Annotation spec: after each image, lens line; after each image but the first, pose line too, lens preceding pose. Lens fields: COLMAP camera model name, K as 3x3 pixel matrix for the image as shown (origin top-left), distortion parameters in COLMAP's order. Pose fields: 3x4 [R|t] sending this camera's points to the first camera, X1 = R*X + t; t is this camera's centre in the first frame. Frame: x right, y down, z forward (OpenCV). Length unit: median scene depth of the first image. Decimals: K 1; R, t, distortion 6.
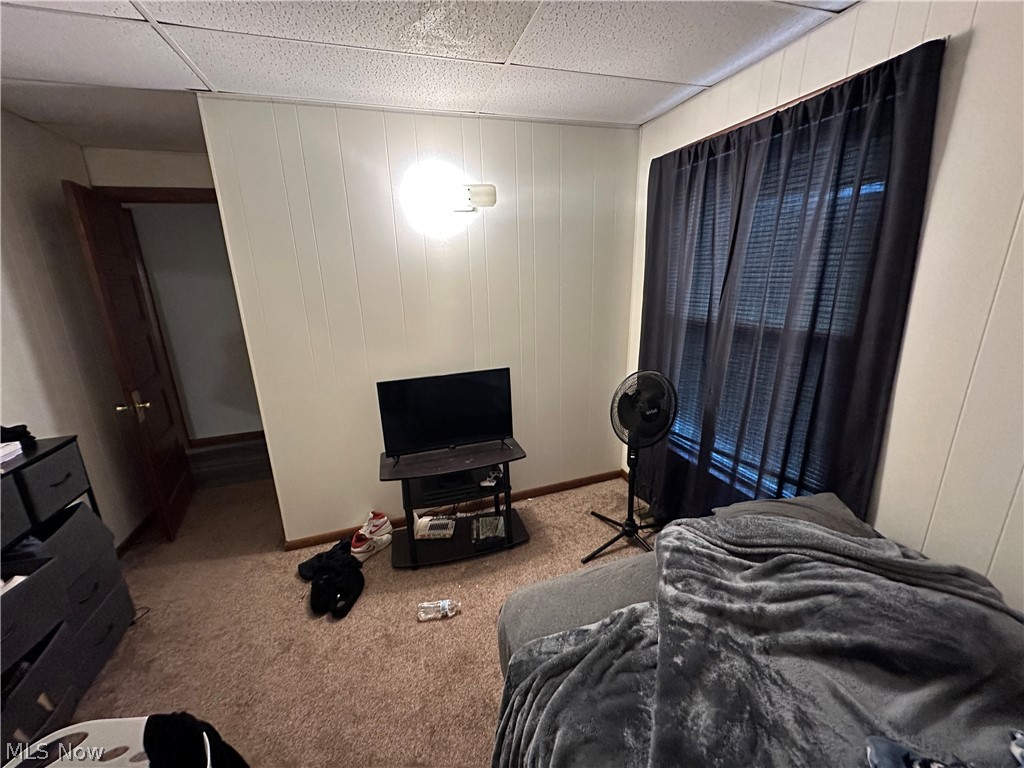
lens RADIAL K [[412.0, 0, 512.0], [0, 412.0, 384.0], [0, 0, 1]] dist [-0.002381, -0.000336]
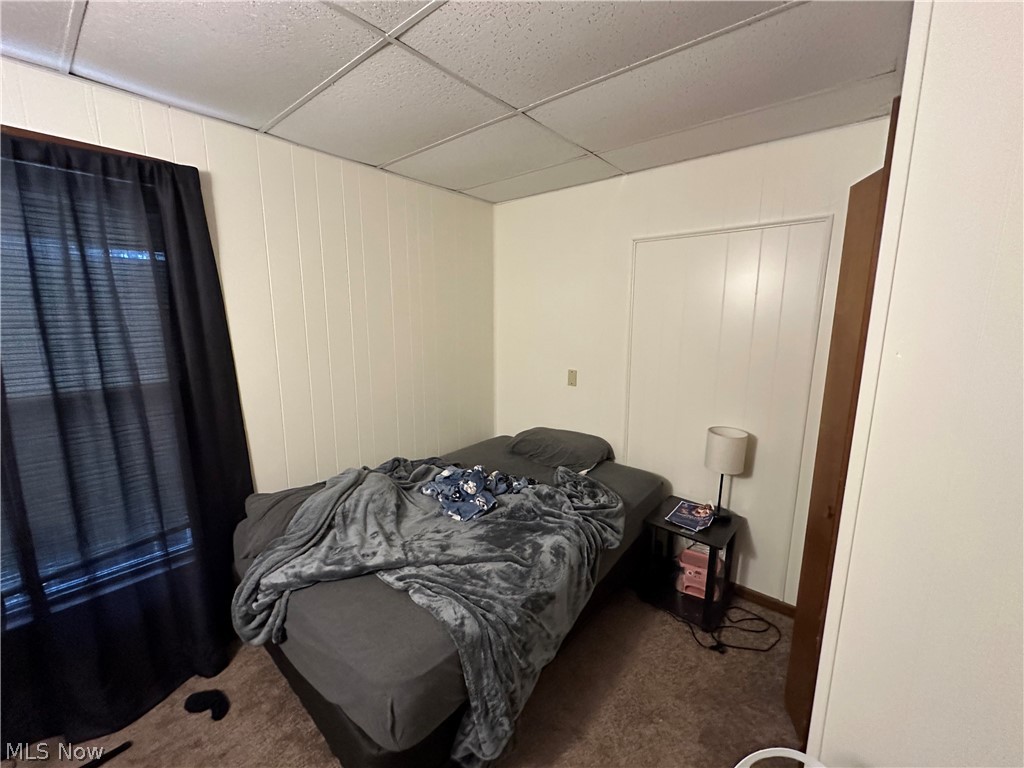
lens RADIAL K [[413.3, 0, 512.0], [0, 413.3, 384.0], [0, 0, 1]] dist [0.000358, -0.000012]
pose [[-0.524858, -0.113004, 0.843655, -0.882306], [0.252860, 0.925705, 0.281305, -0.269907], [-0.812764, 0.360972, -0.457290, 1.063516]]
